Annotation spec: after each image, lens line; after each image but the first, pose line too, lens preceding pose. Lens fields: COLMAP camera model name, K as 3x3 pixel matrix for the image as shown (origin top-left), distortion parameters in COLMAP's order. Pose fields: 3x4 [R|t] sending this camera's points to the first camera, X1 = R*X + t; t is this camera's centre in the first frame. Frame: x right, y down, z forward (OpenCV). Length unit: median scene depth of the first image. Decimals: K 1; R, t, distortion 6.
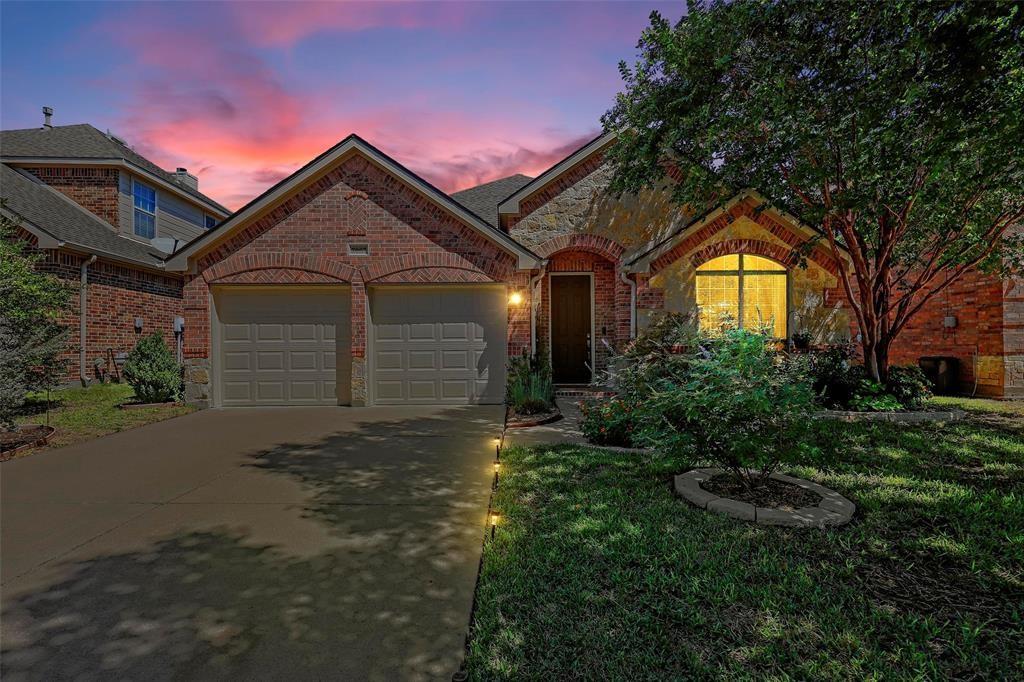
lens RADIAL K [[466.2, 0, 512.1], [0, 466.2, 343.5], [0, 0, 1]] dist [-0.002953, 0.001495]
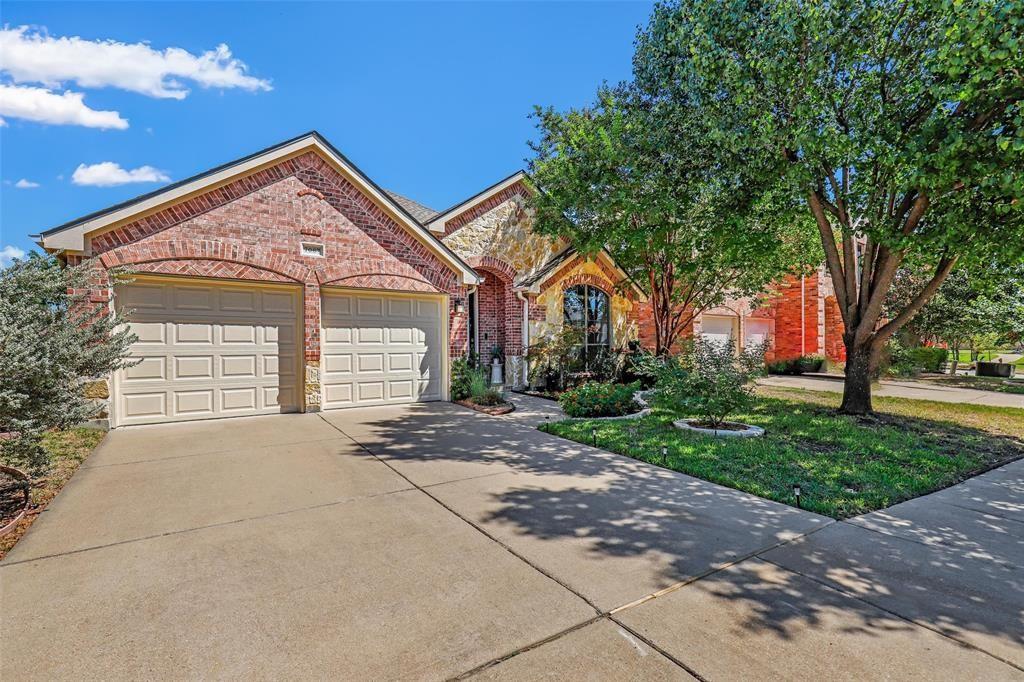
lens RADIAL K [[468.0, 0, 513.4], [0, 468.0, 342.0], [0, 0, 1]] dist [0.001437, 0.000066]
pose [[0.817510, 0.008531, 0.575851, -0.547734], [-0.003524, 0.999946, -0.009812, -0.001924], [-0.575904, 0.005992, 0.817496, -0.033041]]
